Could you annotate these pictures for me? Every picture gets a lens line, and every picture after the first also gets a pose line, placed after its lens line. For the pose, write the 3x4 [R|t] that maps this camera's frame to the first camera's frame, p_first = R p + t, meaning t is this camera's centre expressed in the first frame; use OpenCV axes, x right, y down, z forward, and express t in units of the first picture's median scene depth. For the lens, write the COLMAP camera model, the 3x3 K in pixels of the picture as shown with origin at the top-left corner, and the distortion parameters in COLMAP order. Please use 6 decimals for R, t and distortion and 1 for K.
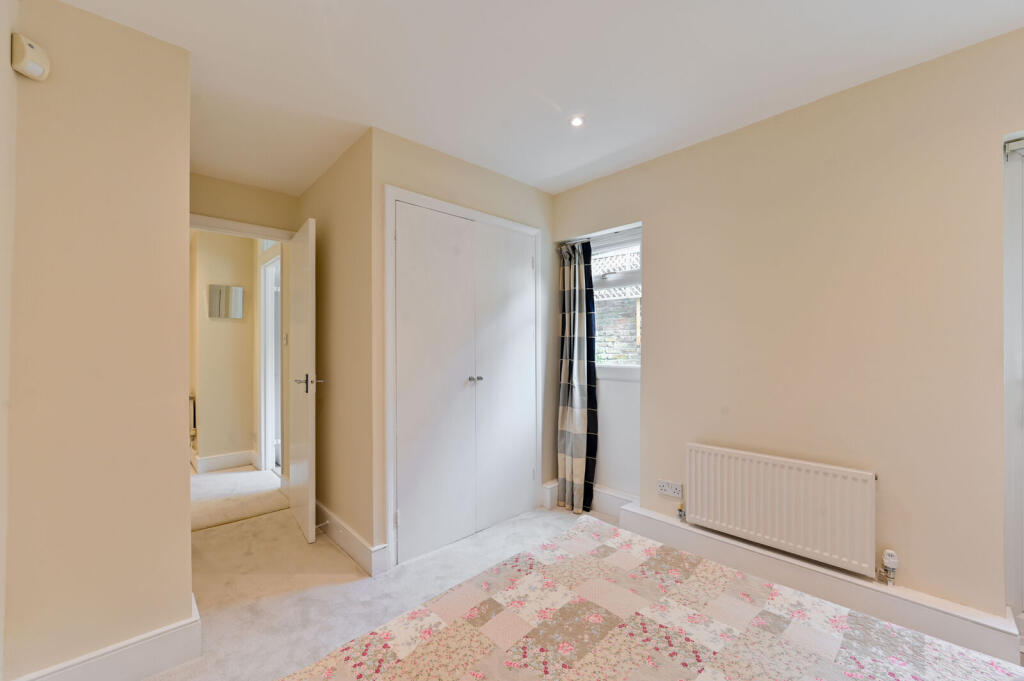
lens RADIAL K [[406.9, 0, 513.1], [0, 406.9, 353.6], [0, 0, 1]] dist [-0.000056, 0.000052]
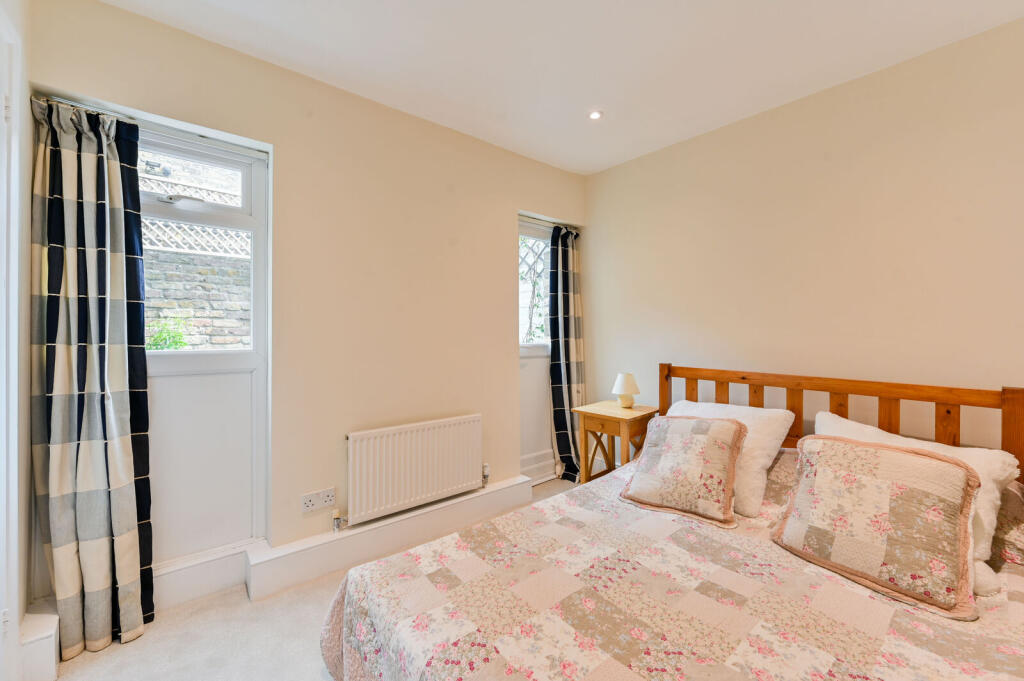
lens RADIAL K [[410.4, 0, 509.6], [0, 410.4, 334.0], [0, 0, 1]] dist [-0.001410, -0.000035]
pose [[0.074198, 0.000752, 0.997243, -0.337818], [0.011521, 0.999932, -0.001611, 0.010411], [-0.997177, 0.011609, 0.074184, 0.488848]]
